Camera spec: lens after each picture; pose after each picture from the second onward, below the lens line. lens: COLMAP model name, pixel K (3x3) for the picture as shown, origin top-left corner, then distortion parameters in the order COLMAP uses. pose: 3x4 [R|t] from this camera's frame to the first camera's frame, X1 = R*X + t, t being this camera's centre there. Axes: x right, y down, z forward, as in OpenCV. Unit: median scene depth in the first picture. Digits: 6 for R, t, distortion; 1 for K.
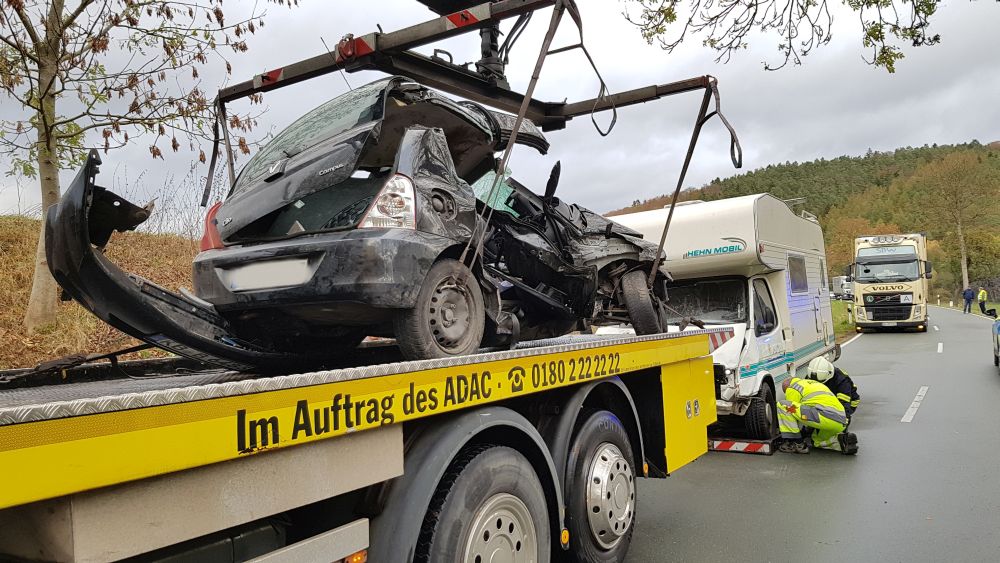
lens RADIAL K [[787.6, 0, 500.0], [0, 787.6, 281.5], [0, 0, 1]] dist [-0.000874, -0.004697]
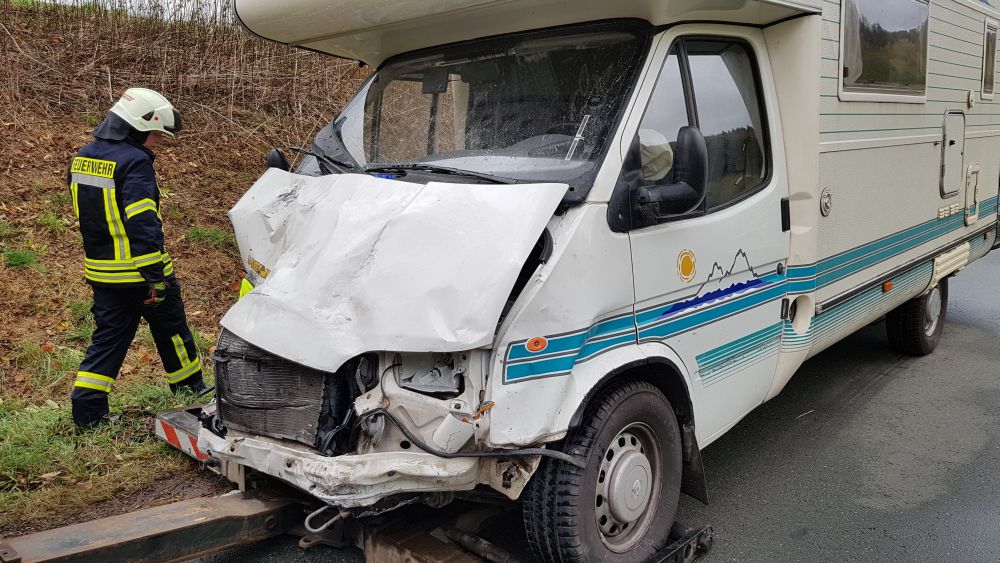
lens RADIAL K [[787.6, 0, 500.0], [0, 787.6, 281.5], [0, 0, 1]] dist [-0.000874, -0.004697]
pose [[0.976447, 0.075085, -0.202271, 0.355478], [-0.026108, 0.971722, 0.234680, 0.022216], [0.214172, -0.223871, 0.950795, 0.735885]]
